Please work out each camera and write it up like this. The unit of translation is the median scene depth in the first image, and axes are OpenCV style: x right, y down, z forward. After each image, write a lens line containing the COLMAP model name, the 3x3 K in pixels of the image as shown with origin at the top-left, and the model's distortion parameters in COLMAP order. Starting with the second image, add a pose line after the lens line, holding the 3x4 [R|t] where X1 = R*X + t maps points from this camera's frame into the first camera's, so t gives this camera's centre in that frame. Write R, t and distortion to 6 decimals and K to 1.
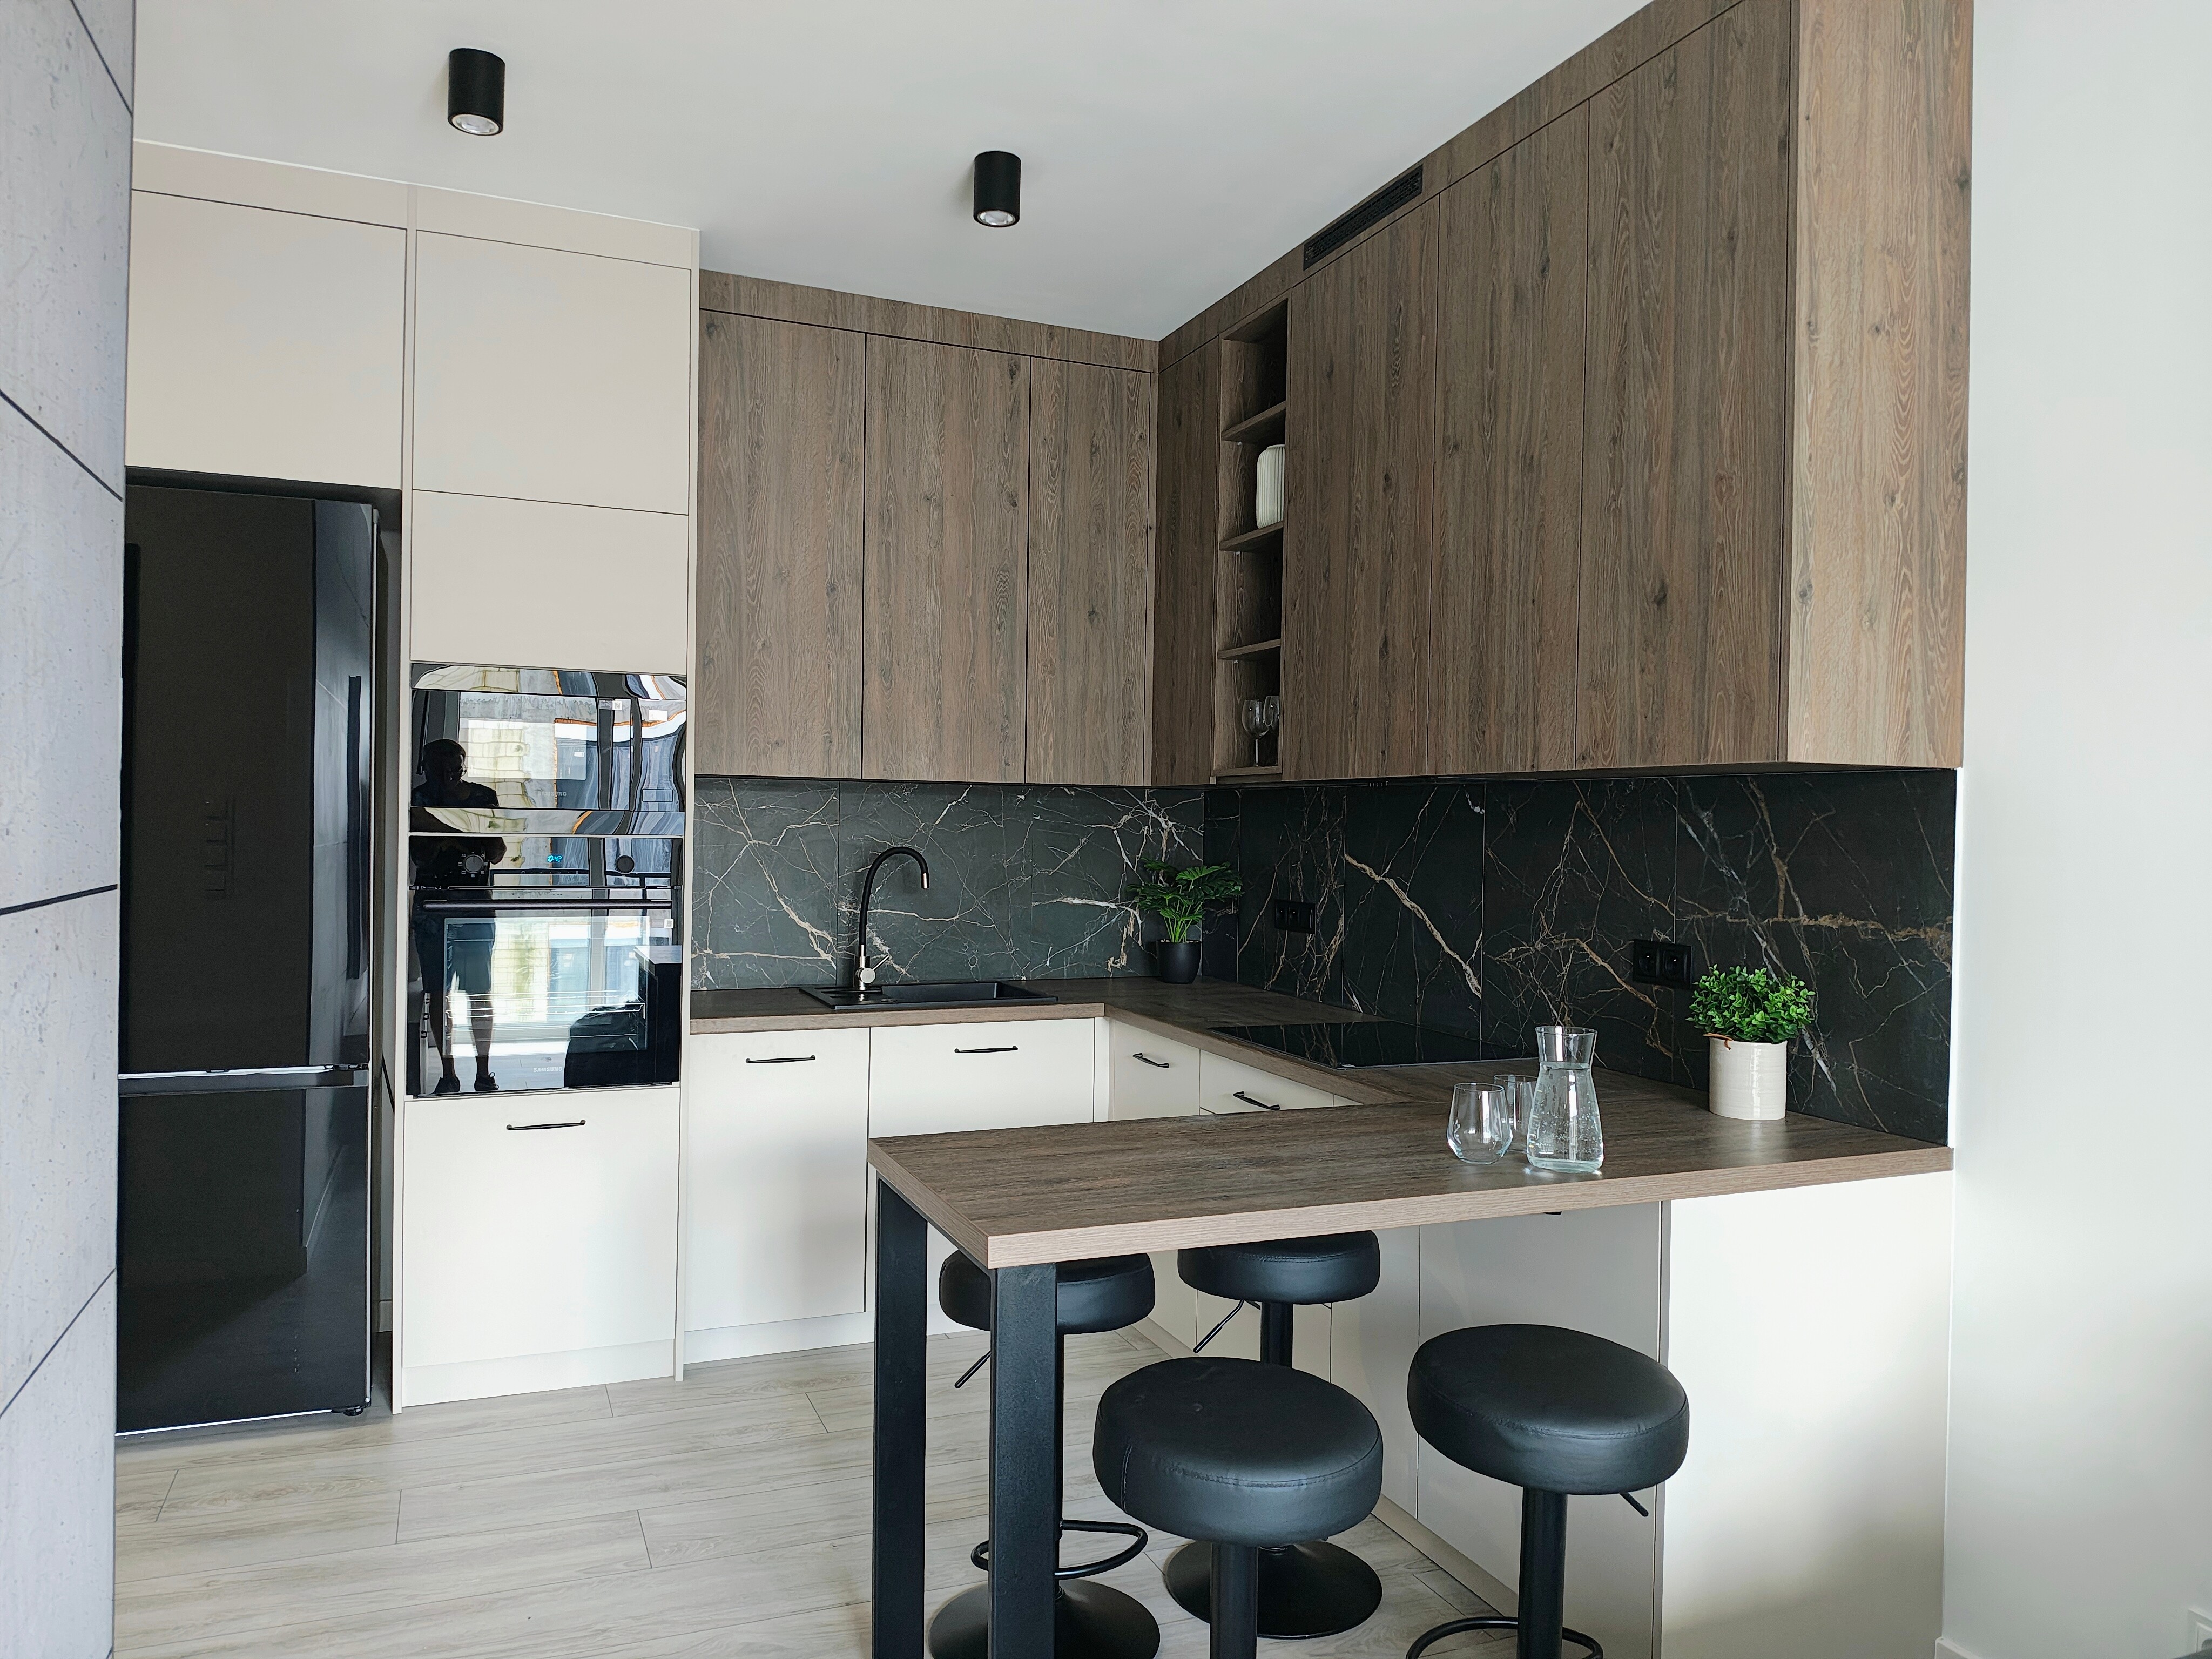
lens RADIAL K [[1501.3, 0, 1115.3], [0, 1501.3, 833.1], [0, 0, 1]] dist [0.000652, -0.028370]
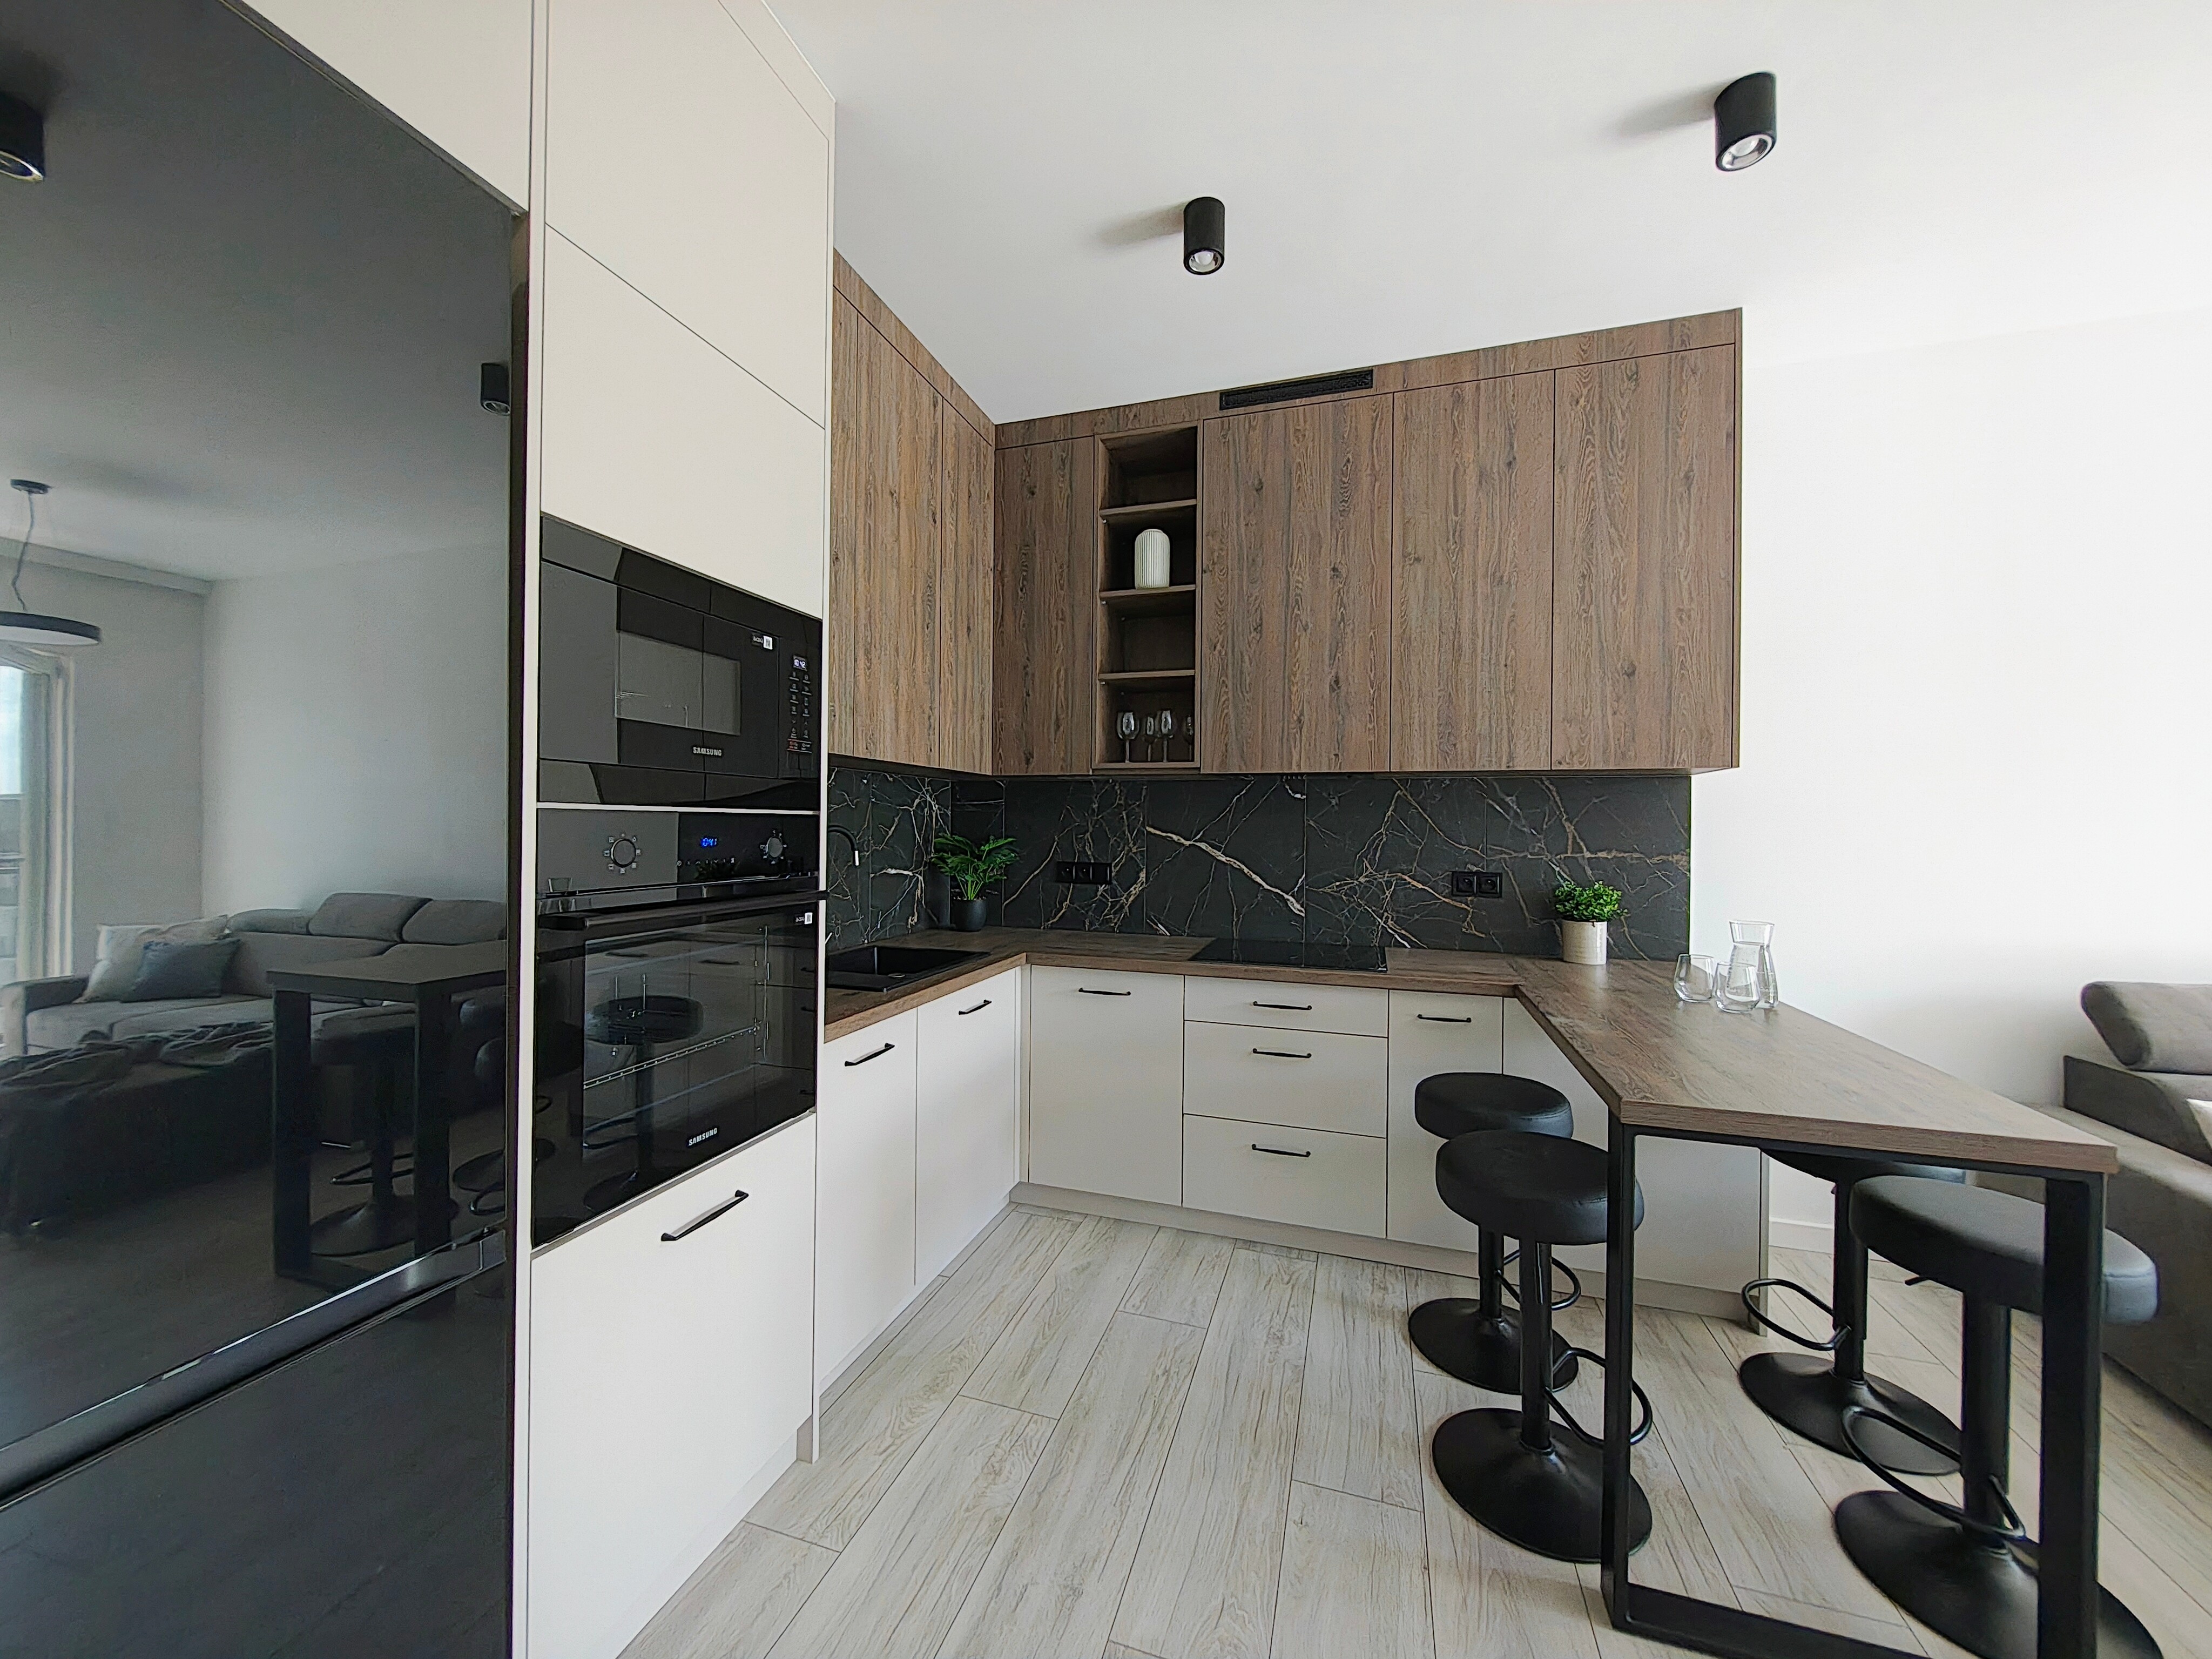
lens RADIAL K [[825.5, 0, 1103.9], [0, 825.5, 823.0], [0, 0, 1]] dist [-0.003154, -0.000163]
pose [[0.655802, -0.004704, 0.754919, -0.584596], [0.005564, 0.999984, 0.001398, 0.011061], [-0.754913, 0.003284, 0.655817, 0.636019]]
